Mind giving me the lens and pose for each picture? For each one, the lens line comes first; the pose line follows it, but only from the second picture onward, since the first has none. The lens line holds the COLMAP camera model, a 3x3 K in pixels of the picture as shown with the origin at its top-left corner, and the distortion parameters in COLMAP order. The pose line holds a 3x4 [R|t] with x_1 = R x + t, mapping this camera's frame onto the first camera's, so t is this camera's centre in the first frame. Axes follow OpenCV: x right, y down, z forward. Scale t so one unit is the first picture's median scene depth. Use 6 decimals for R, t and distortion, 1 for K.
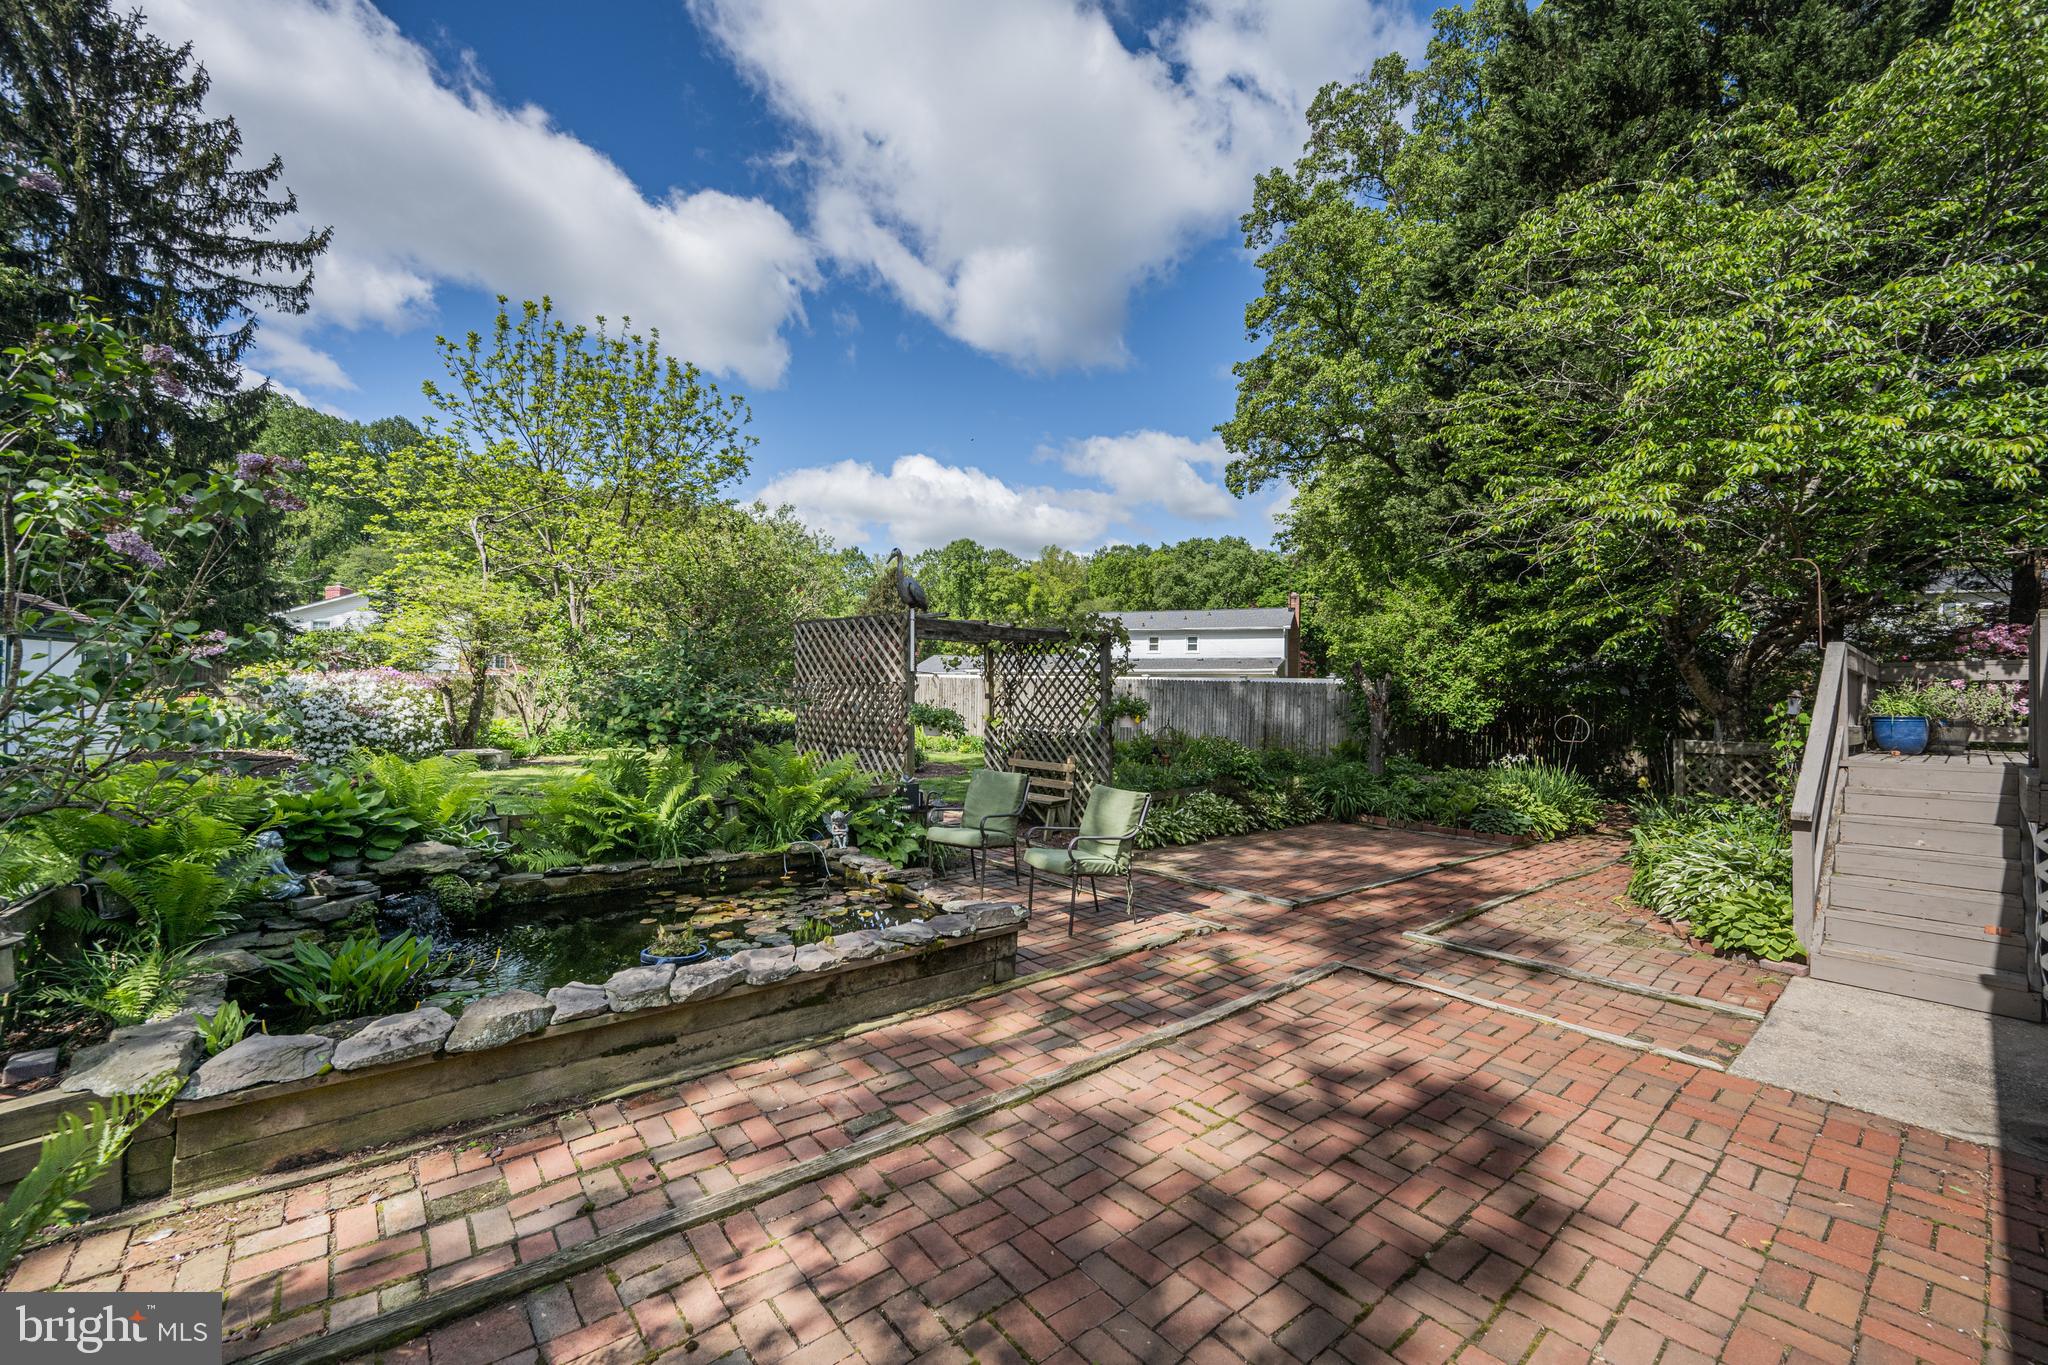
lens RADIAL K [[811.0, 0, 1025.0], [0, 811.0, 692.0], [0, 0, 1]] dist [0.000722, 0.000538]
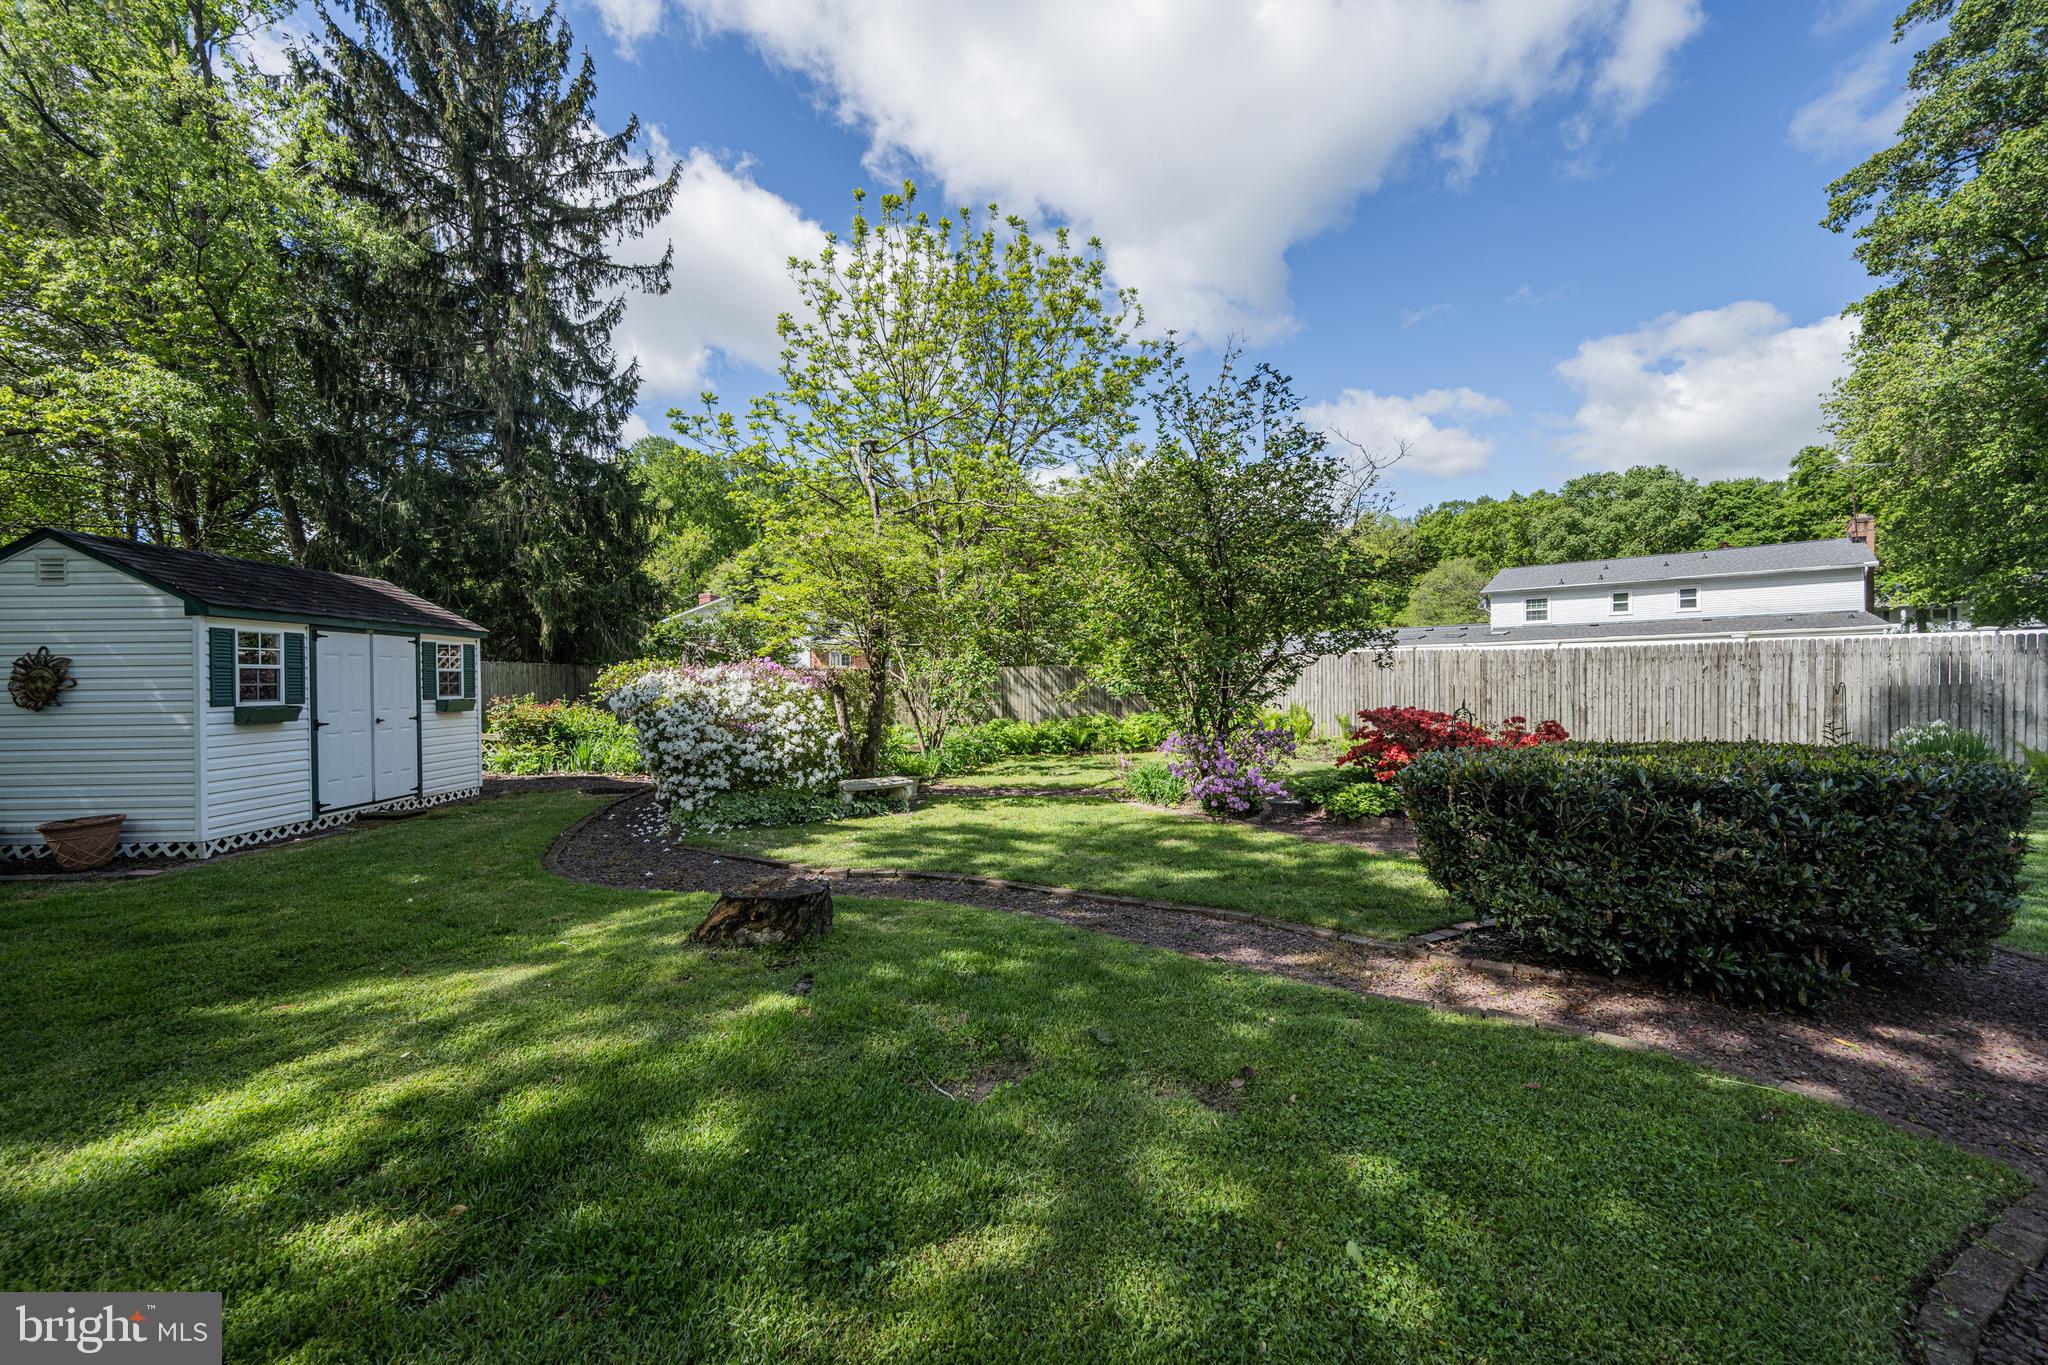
lens RADIAL K [[839.7, 0, 1028.1], [0, 839.7, 705.1], [0, 0, 1]] dist [0.001350, 0.000185]
pose [[0.940746, -0.019475, -0.338553, -0.226236], [0.029207, 0.999293, 0.023675, -0.000800], [0.337852, -0.032160, 0.940650, 0.274923]]
